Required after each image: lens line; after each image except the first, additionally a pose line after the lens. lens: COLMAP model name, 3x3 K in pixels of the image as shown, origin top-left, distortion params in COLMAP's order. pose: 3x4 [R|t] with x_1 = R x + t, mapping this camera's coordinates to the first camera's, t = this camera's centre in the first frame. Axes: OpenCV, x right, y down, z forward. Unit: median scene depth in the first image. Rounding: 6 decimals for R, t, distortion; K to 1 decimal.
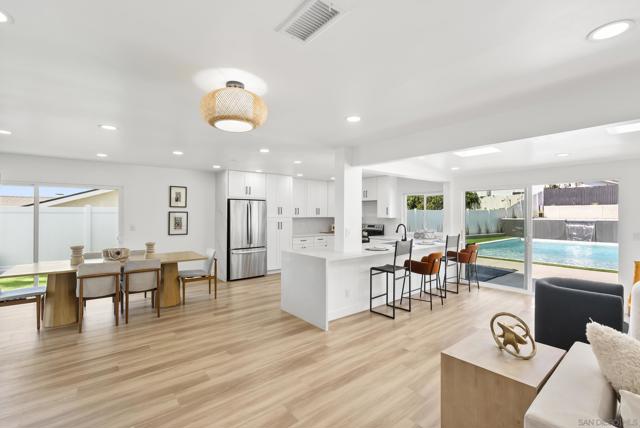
lens RADIAL K [[291.1, 0, 322.0], [0, 291.1, 211.7], [0, 0, 1]] dist [-0.003926, -0.000390]
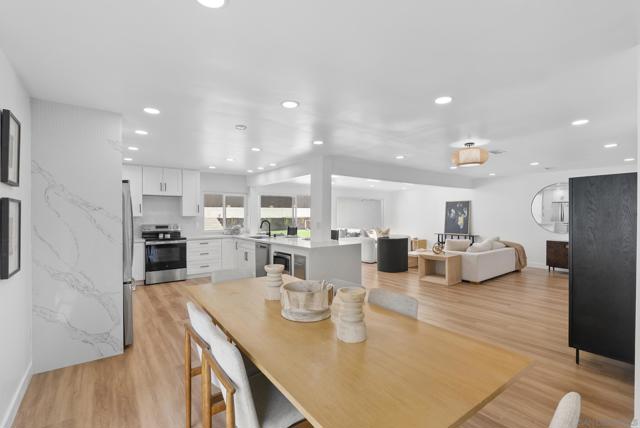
lens RADIAL K [[292.6, 0, 320.5], [0, 292.6, 215.6], [0, 0, 1]] dist [-0.004442, -0.000400]
pose [[0.035899, -0.004165, 0.999347, -0.765600], [-0.005682, 0.999974, 0.004372, 0.014406], [-0.999339, -0.005835, 0.035875, 0.638835]]
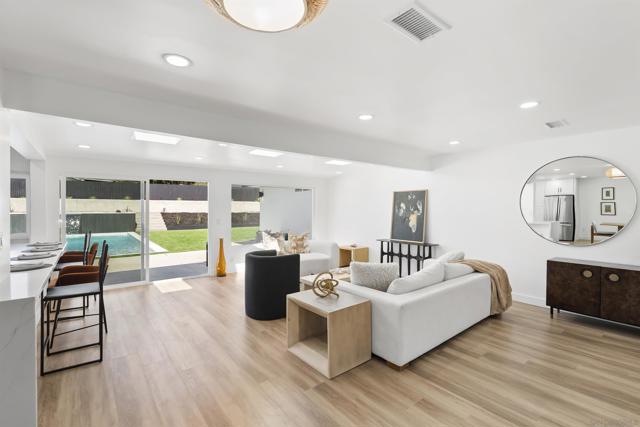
lens RADIAL K [[291.1, 0, 322.0], [0, 291.1, 211.2], [0, 0, 1]] dist [-0.003926, -0.000390]
pose [[0.004386, -0.008116, 0.999957, -0.252798], [-0.011507, 0.999900, 0.008166, 0.007585], [-0.999924, -0.011542, 0.004293, 0.300269]]
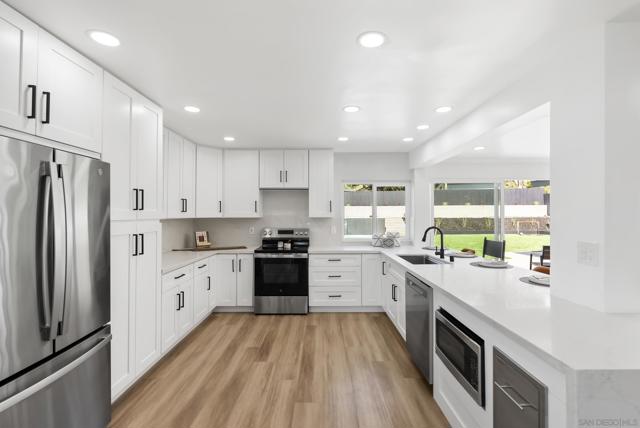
lens RADIAL K [[291.1, 0, 322.0], [0, 291.1, 211.7], [0, 0, 1]] dist [-0.003926, -0.000390]
pose [[0.627087, 0.003818, 0.778940, -0.296763], [-0.004570, 0.999989, -0.001222, 0.010699], [-0.778936, -0.002794, 0.627098, 0.693398]]
